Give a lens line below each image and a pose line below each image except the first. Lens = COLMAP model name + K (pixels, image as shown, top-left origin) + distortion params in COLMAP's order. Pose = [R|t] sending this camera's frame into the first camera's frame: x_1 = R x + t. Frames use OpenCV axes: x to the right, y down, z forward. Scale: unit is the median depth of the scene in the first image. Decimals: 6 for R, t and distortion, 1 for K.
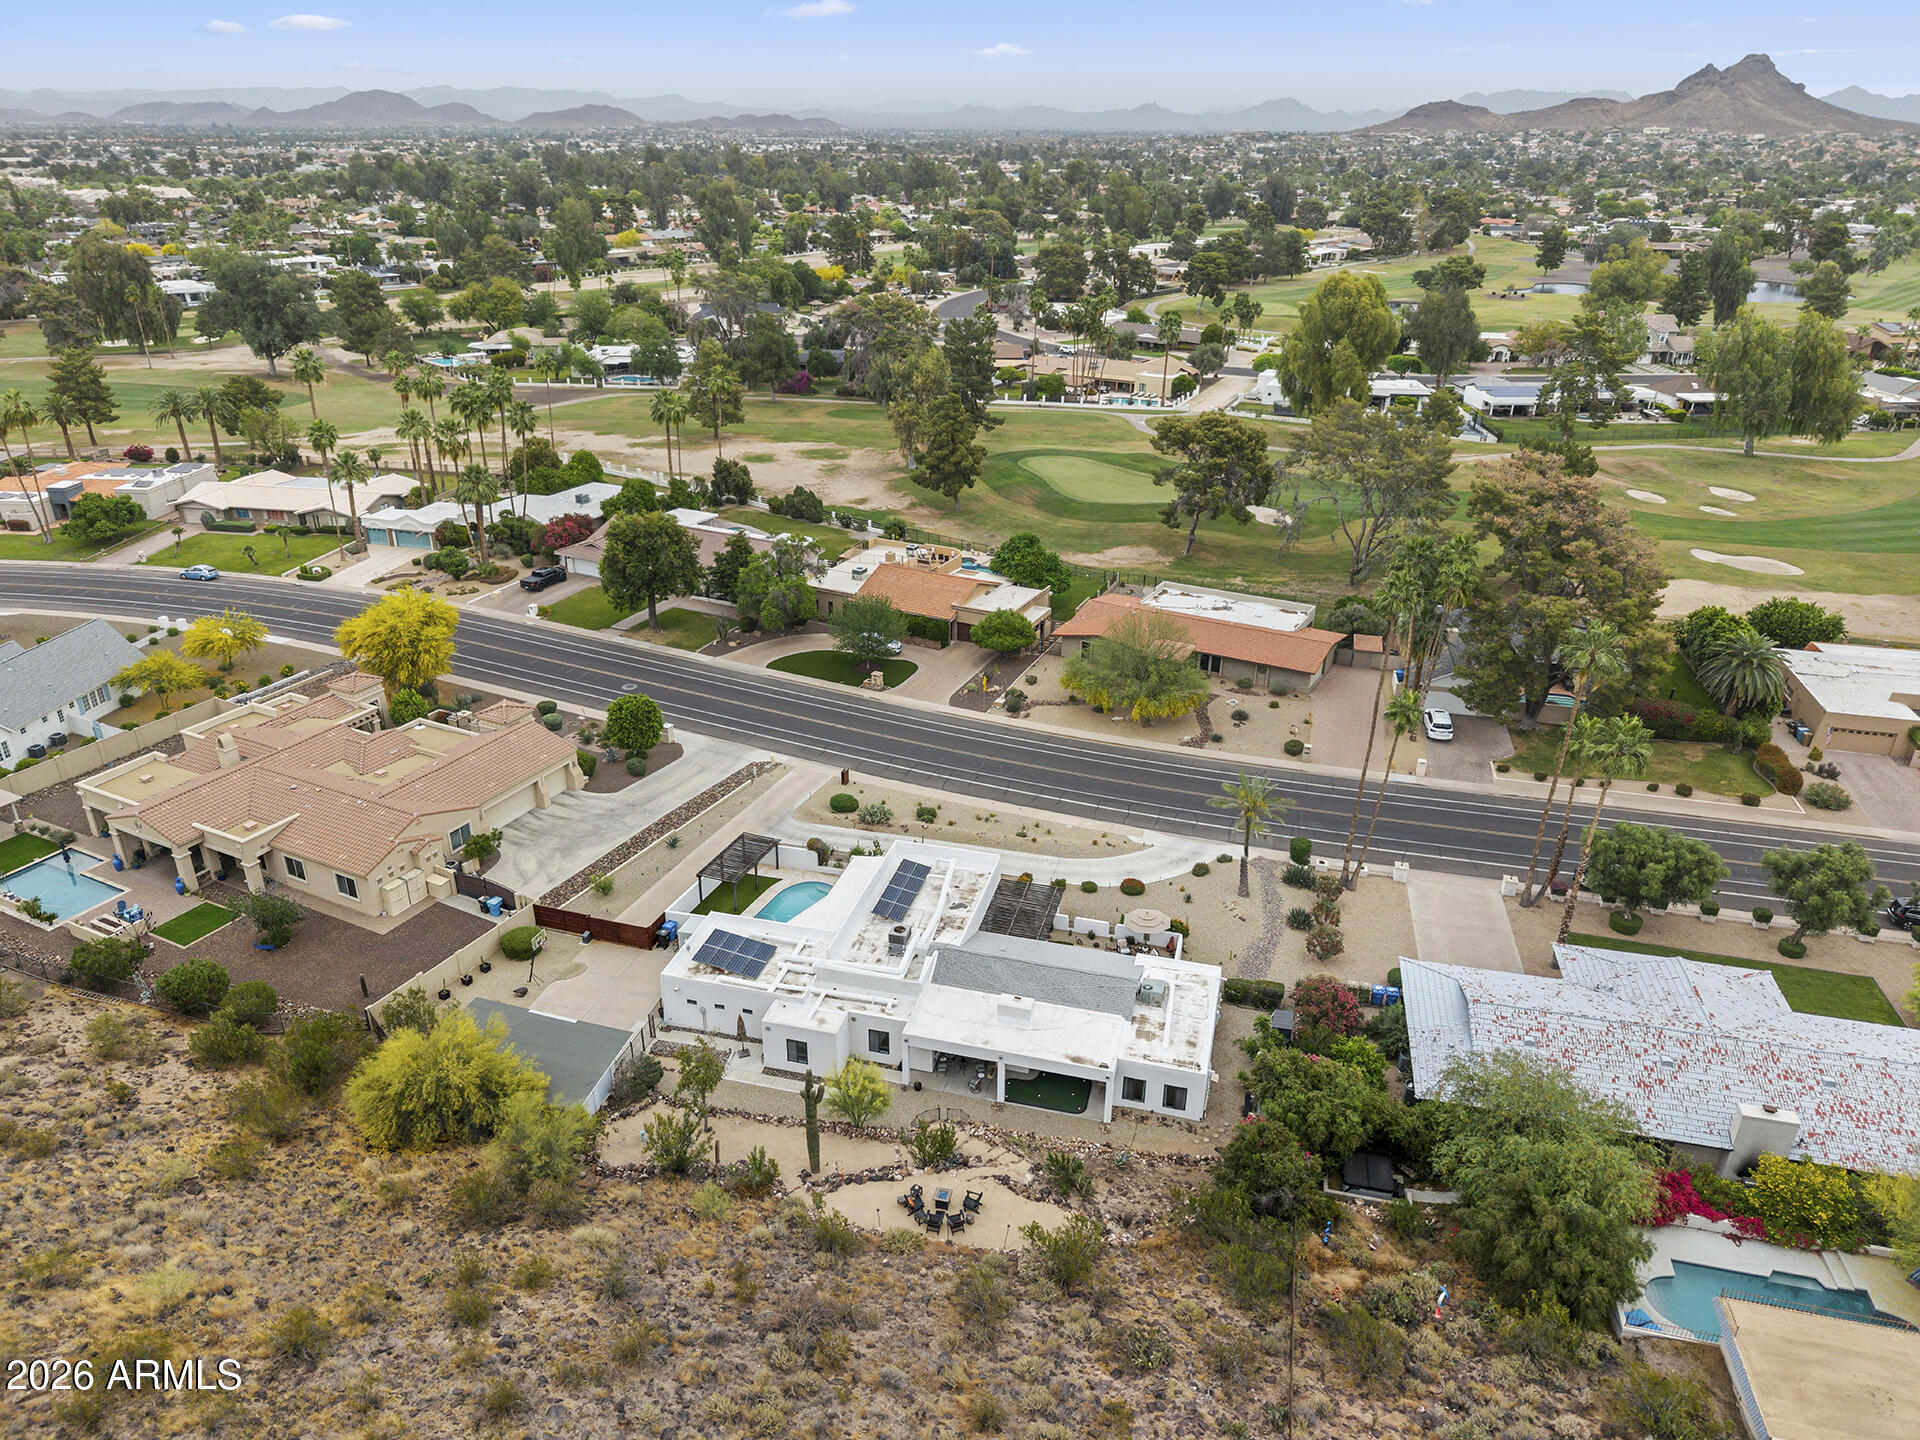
lens RADIAL K [[1237.0, 0, 963.6], [0, 1237.0, 718.1], [0, 0, 1]] dist [0.003036, -0.000073]
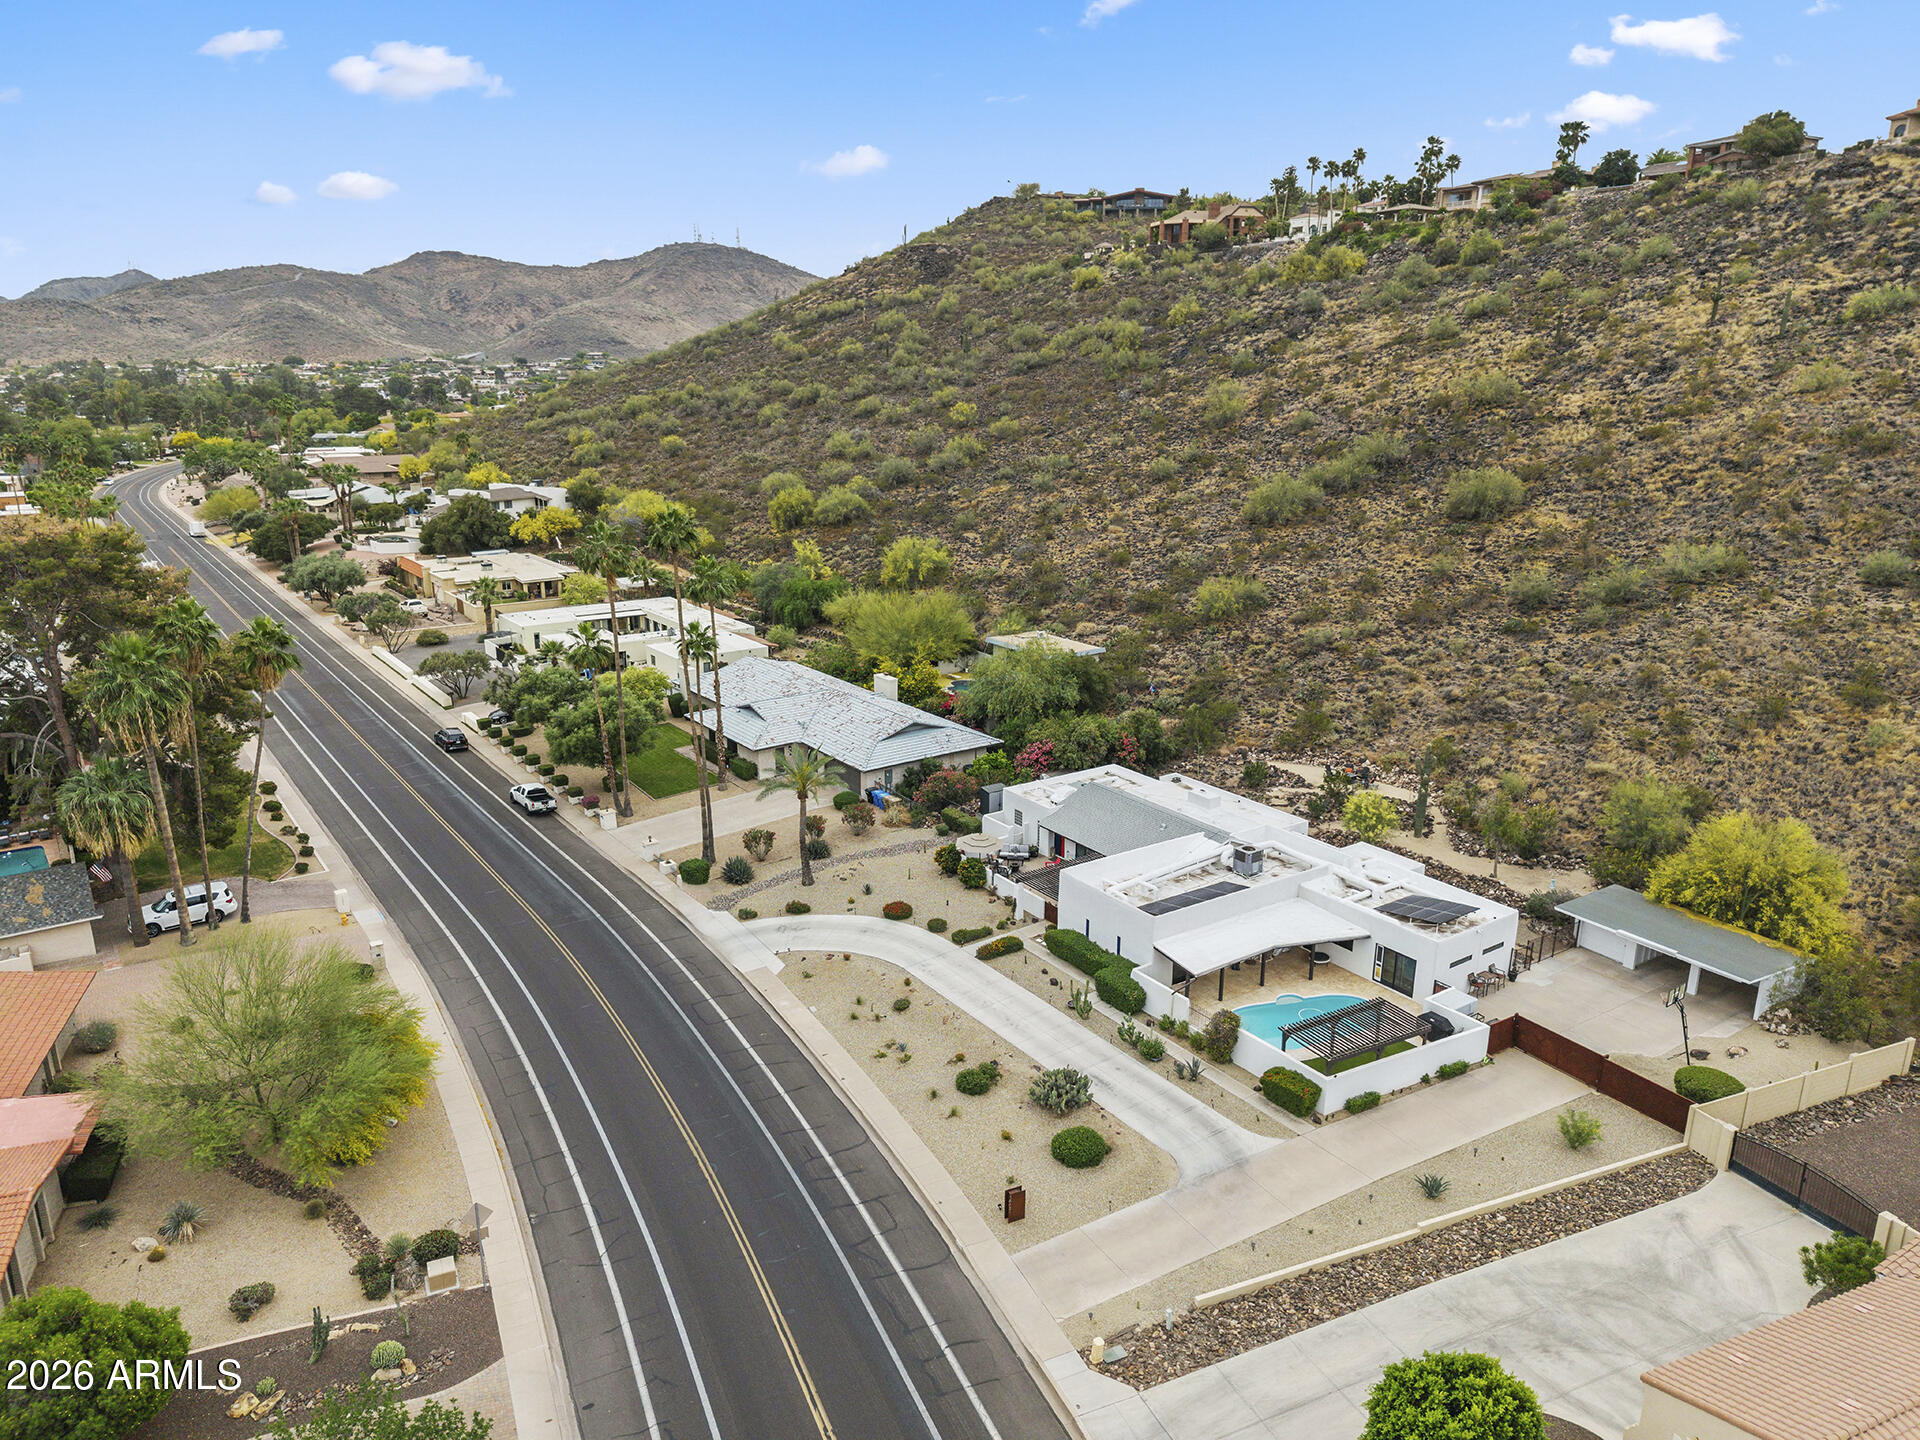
lens RADIAL K [[1285.7, 0, 961.0], [0, 1285.7, 733.2], [0, 0, 1]] dist [0.014323, -0.013473]
pose [[-0.762186, -0.189172, 0.619101, -0.410947], [0.263121, 0.783262, 0.563265, -0.436921], [-0.591473, 0.592211, -0.547216, 1.395581]]
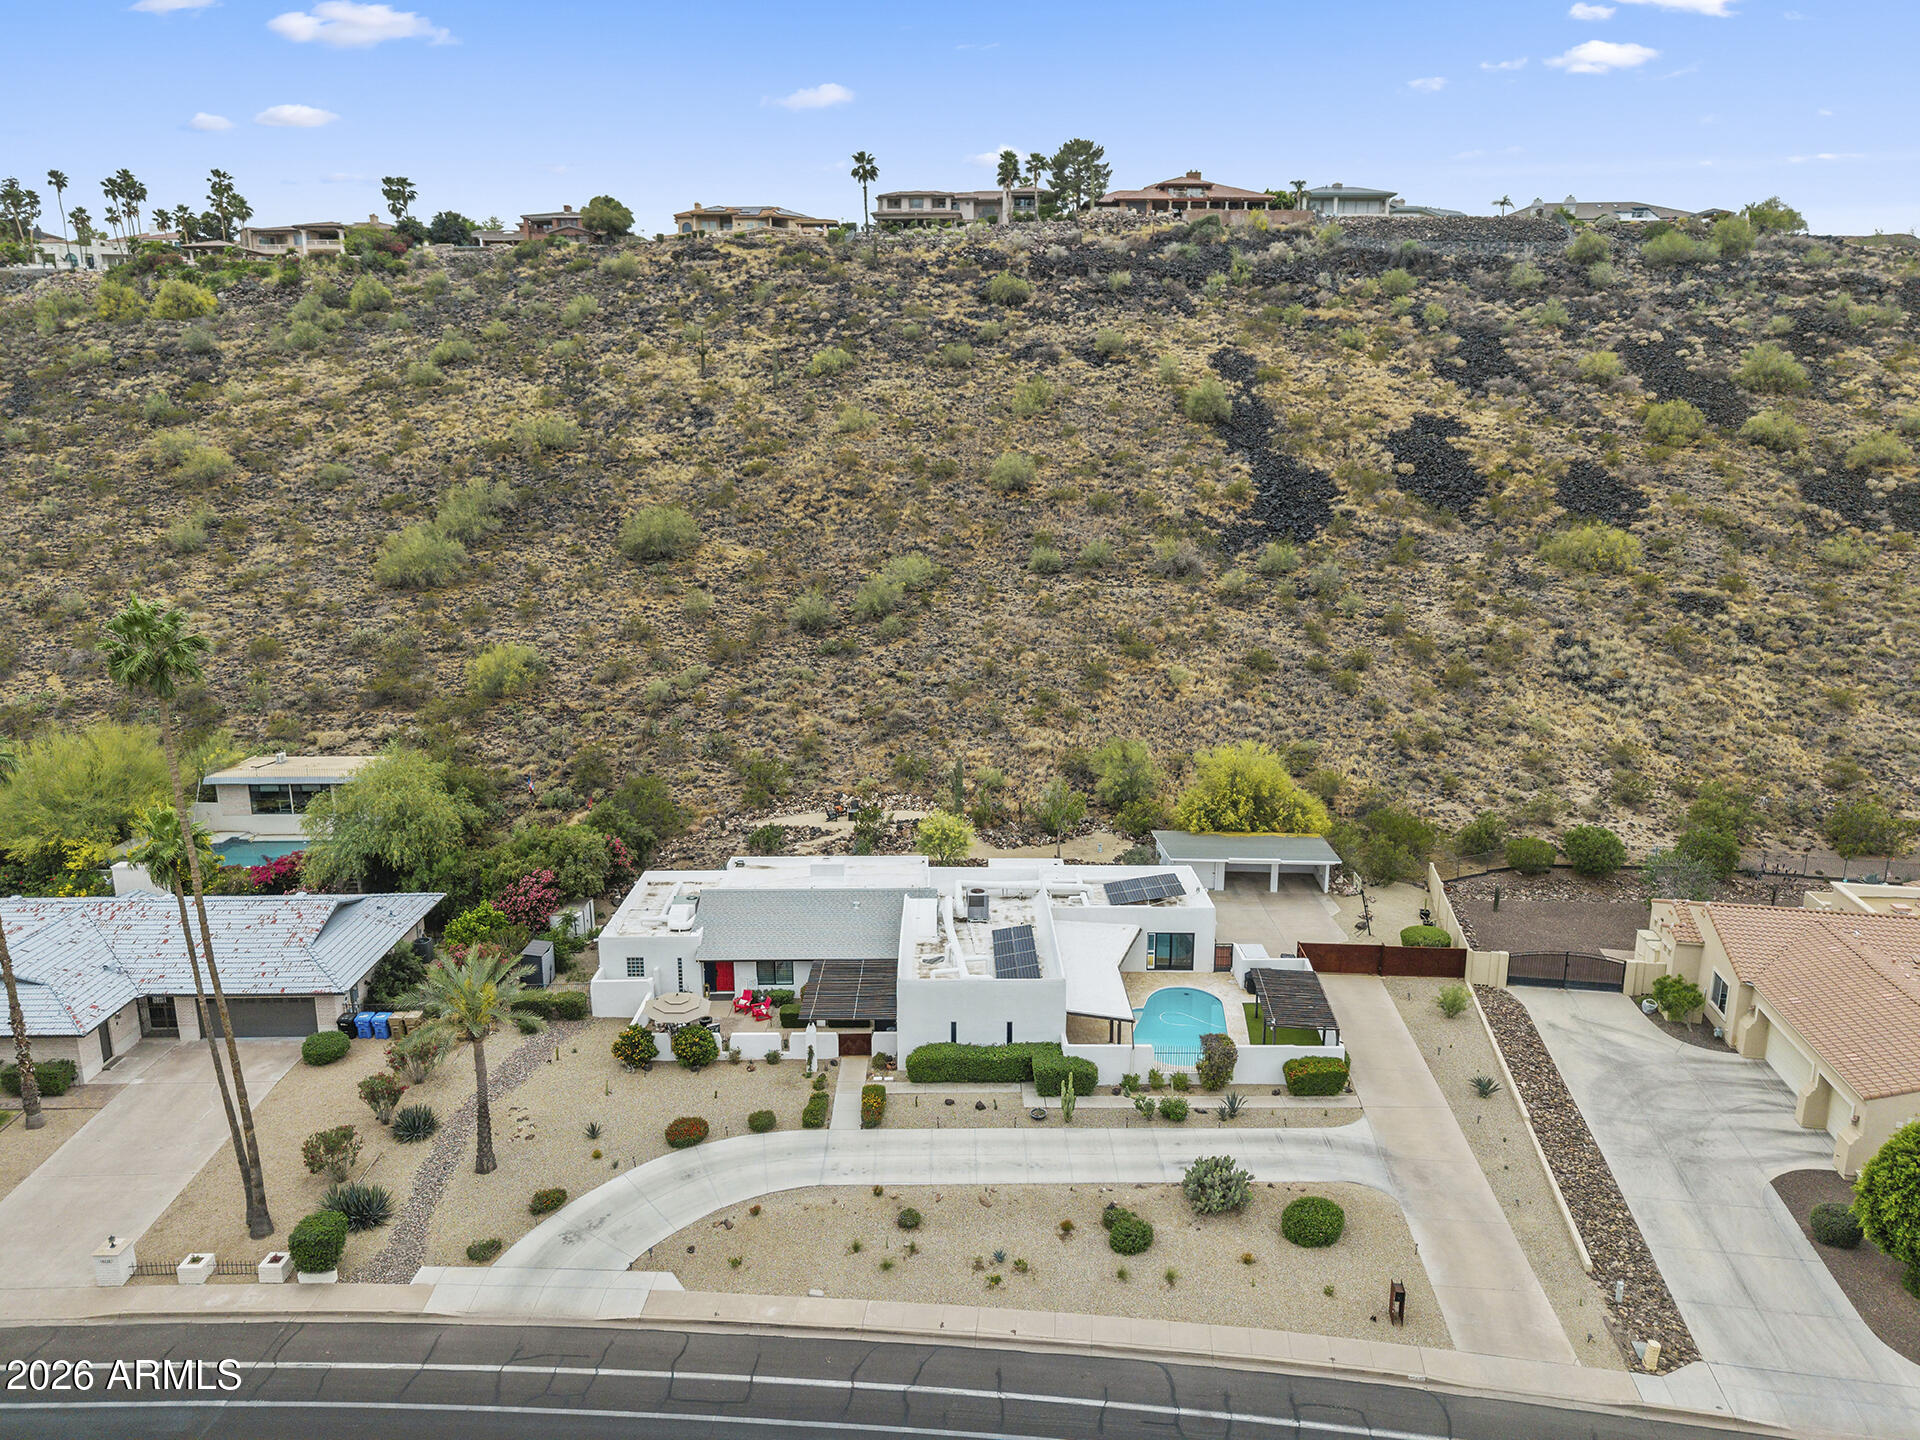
lens RADIAL K [[1285.7, 0, 967.9], [0, 1285.7, 720.7], [0, 0, 1]] dist [0.014323, -0.013473]
pose [[-0.962812, 0.052103, -0.265102, 0.161658], [-0.118817, 0.799588, 0.588678, -0.391800], [0.242644, 0.598285, -0.763662, 1.395794]]
